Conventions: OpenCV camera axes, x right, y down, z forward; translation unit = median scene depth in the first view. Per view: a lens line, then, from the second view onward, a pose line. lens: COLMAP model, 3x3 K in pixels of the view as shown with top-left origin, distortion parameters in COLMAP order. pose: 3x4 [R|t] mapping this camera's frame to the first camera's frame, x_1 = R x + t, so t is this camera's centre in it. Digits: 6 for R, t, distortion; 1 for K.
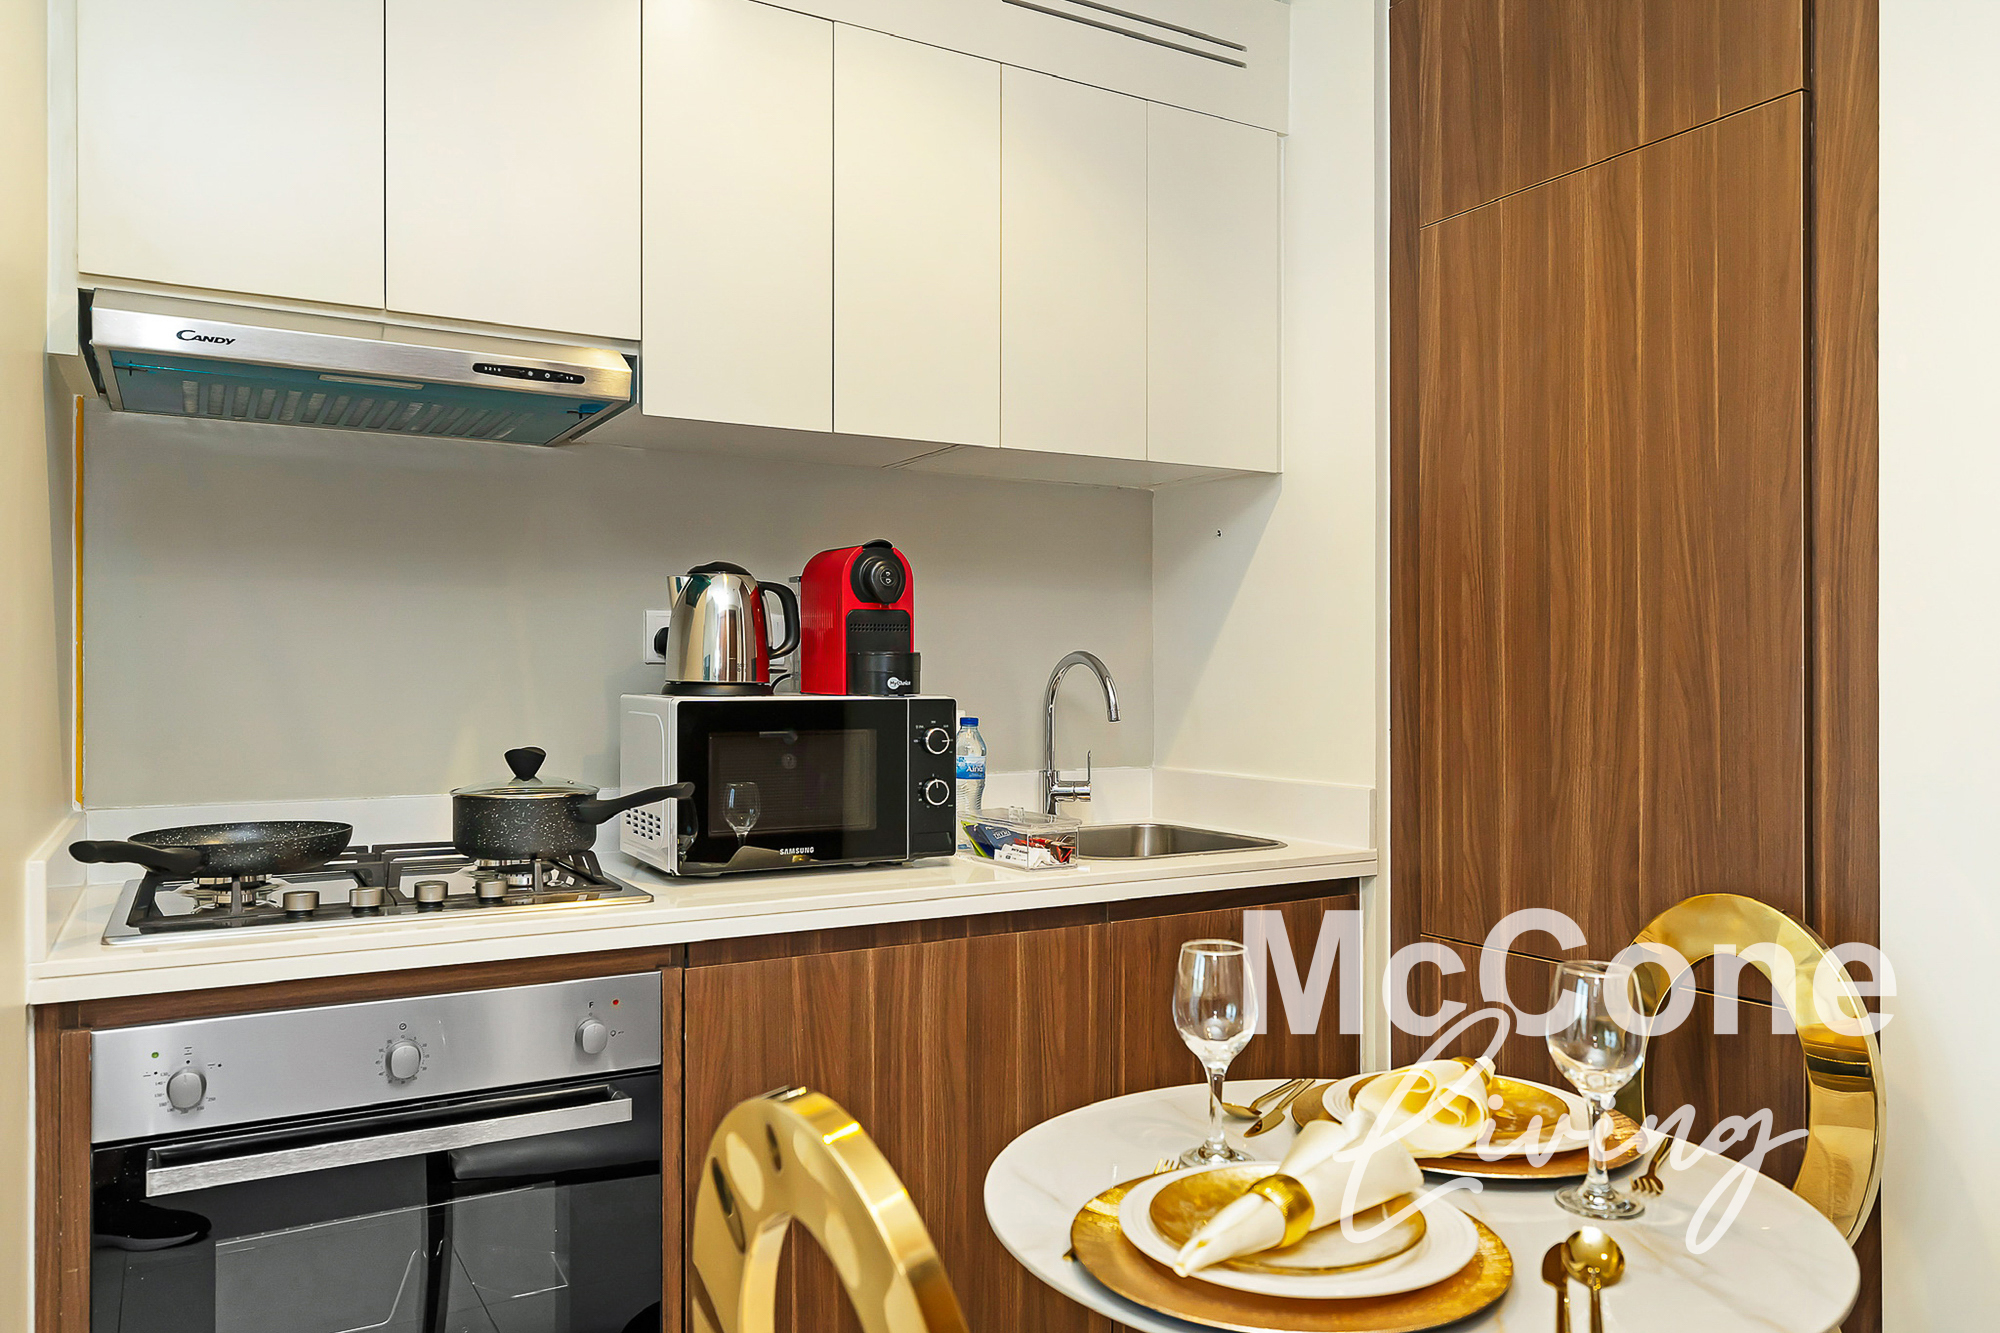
lens RADIAL K [[1407.0, 0, 1014.1], [0, 1407.0, 703.4], [0, 0, 1]] dist [-0.008042, -0.009735]
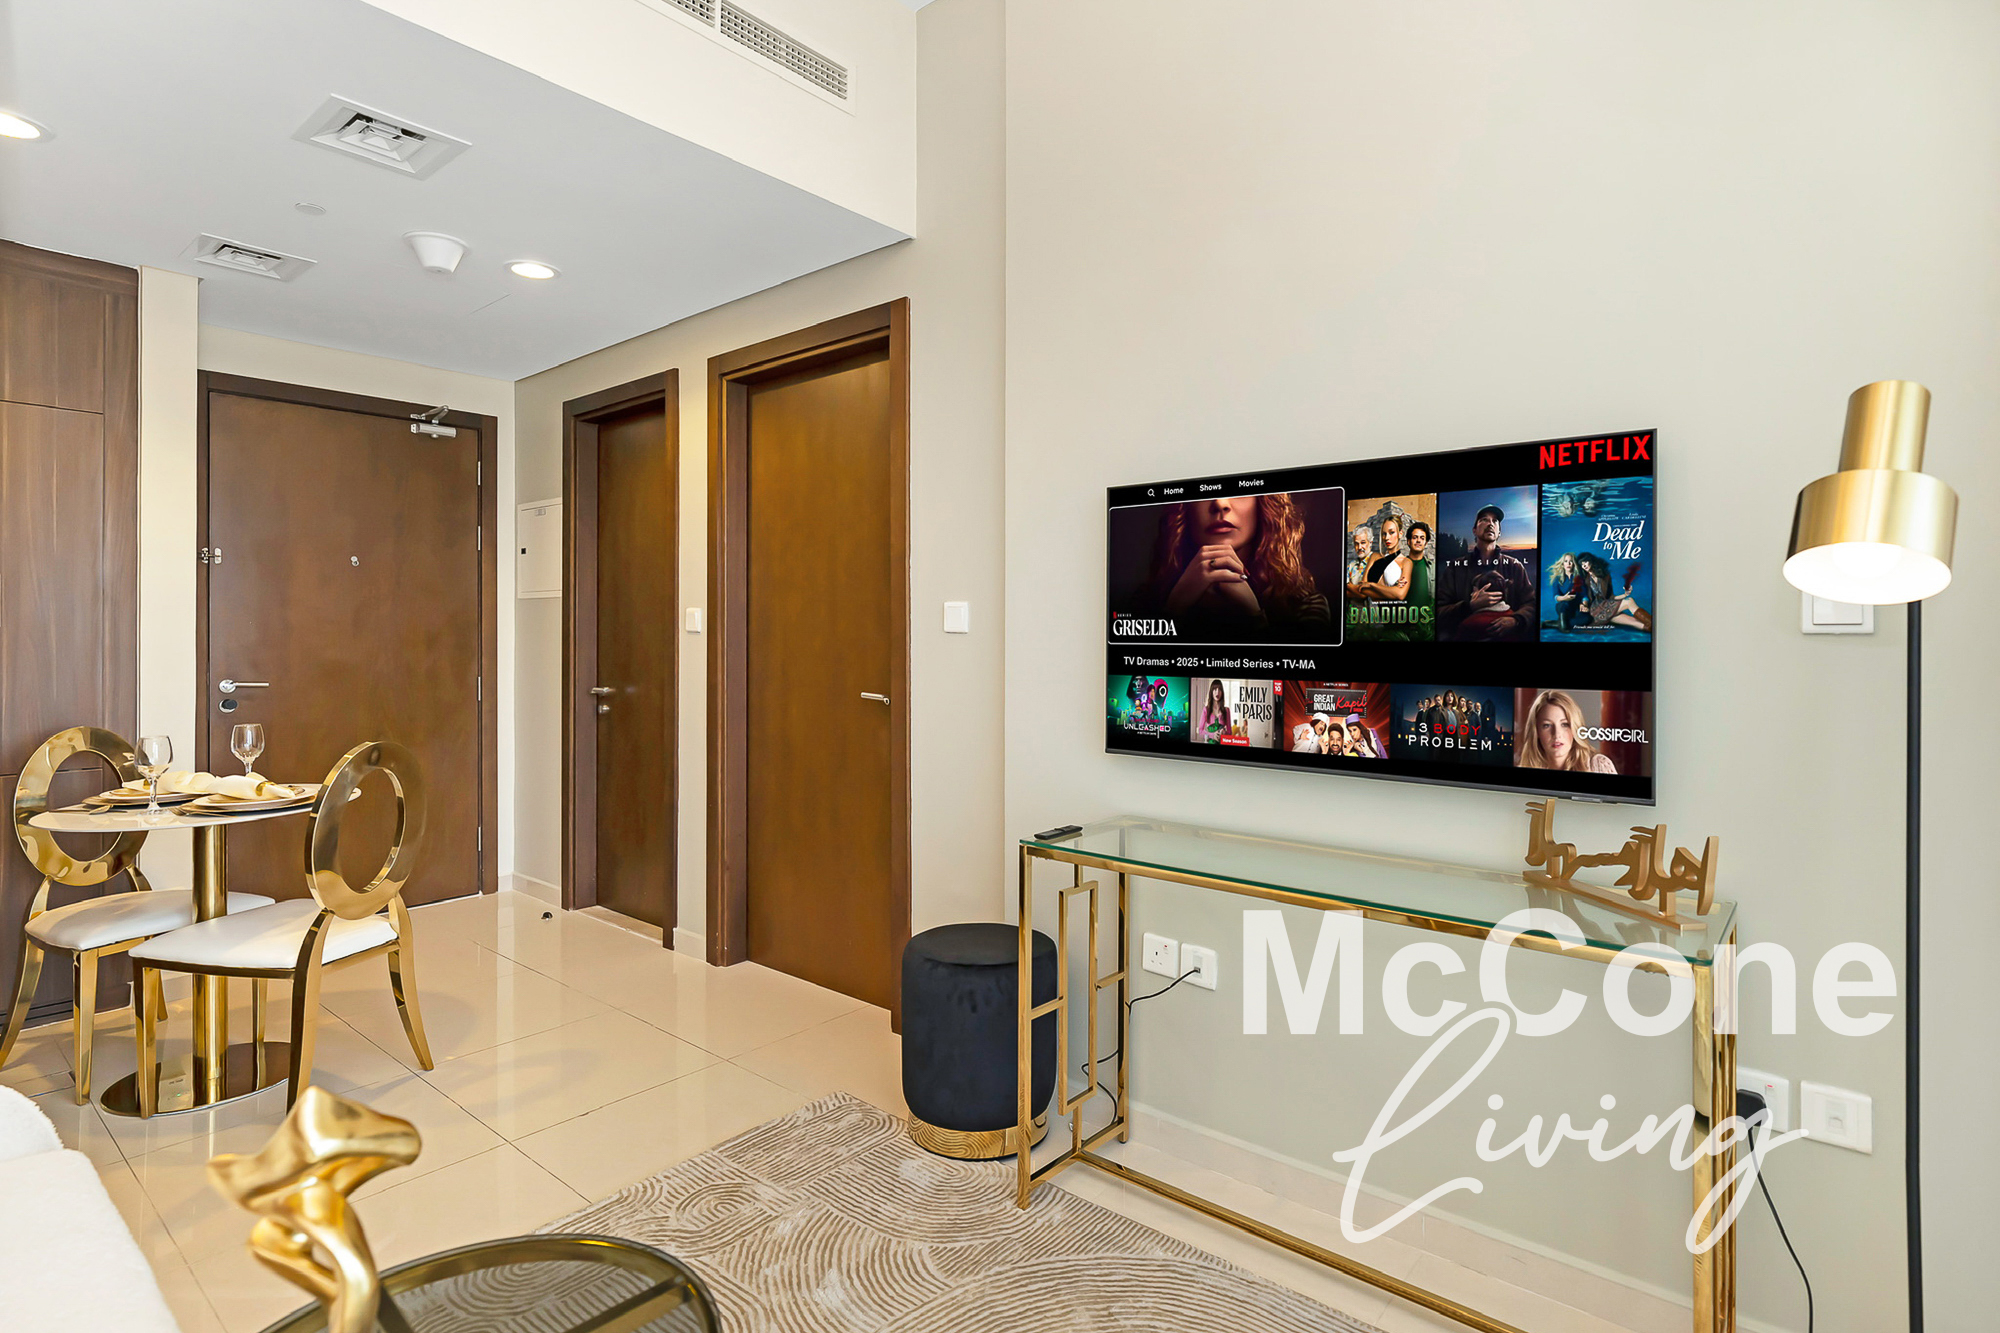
lens RADIAL K [[995.8, 0, 1029.6], [0, 995.8, 620.6], [0, 0, 1]] dist [-0.011026, 0.000335]
pose [[-0.360998, 0.011080, 0.932501, -1.552891], [0.011411, 0.999907, -0.007464, -0.018436], [-0.932497, 0.007946, -0.361091, 0.047445]]
